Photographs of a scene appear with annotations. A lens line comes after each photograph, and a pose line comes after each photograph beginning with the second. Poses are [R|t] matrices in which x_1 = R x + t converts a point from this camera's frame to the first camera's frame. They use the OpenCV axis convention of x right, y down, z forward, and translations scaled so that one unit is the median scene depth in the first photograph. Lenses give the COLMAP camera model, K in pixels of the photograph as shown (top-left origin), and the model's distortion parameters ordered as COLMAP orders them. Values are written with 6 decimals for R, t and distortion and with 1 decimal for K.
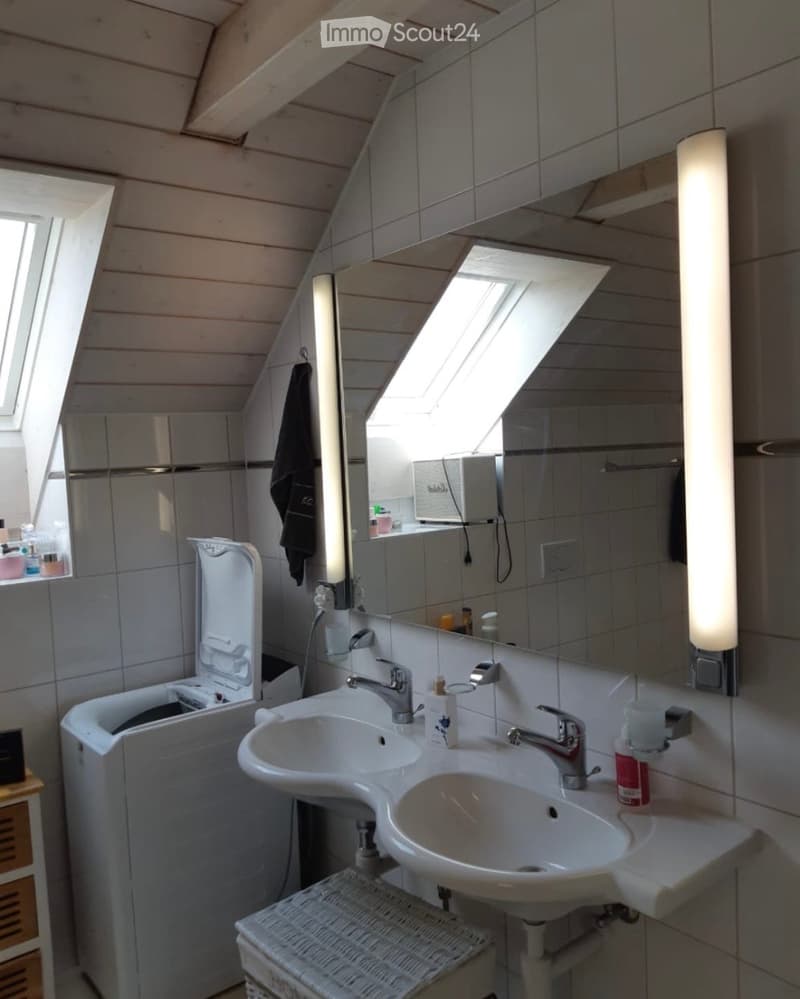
lens RADIAL K [[838.4, 0, 399.6], [0, 838.4, 499.6], [0, 0, 1]] dist [0.019179, -0.019730]
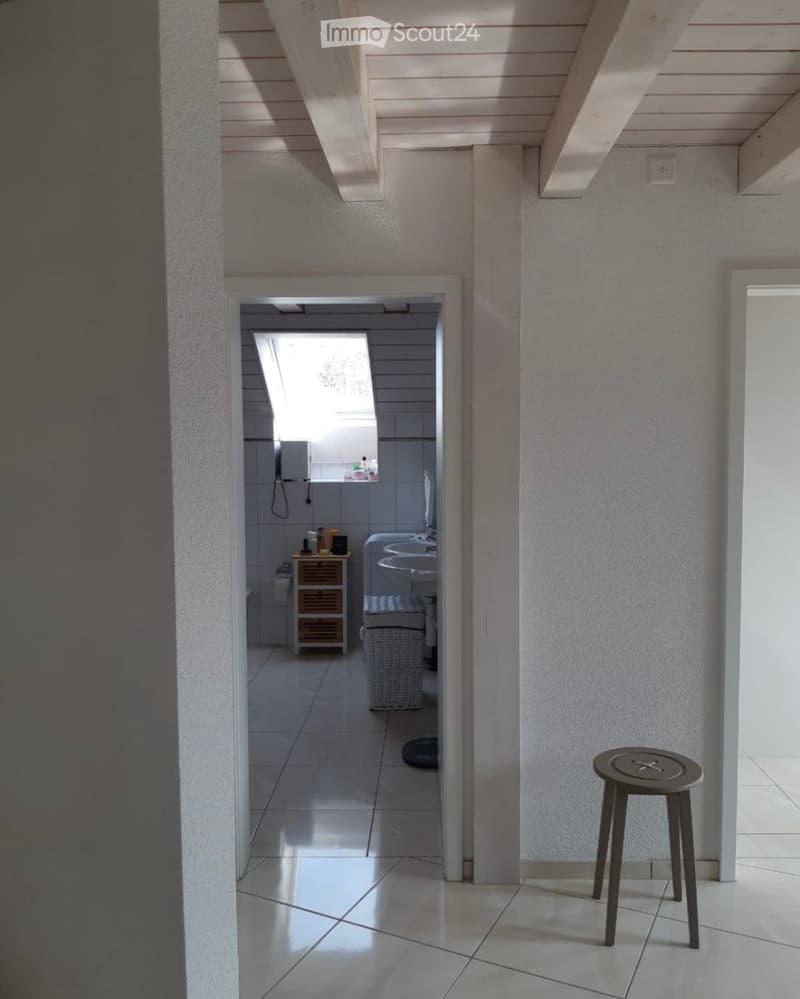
lens RADIAL K [[838.4, 0, 408.7], [0, 838.4, 500.4], [0, 0, 1]] dist [0.019179, -0.019730]
pose [[0.761353, 0.095481, -0.641268, 1.224742], [-0.069652, 0.995418, 0.065517, -0.018743], [0.644585, -0.005215, 0.764515, -0.777605]]
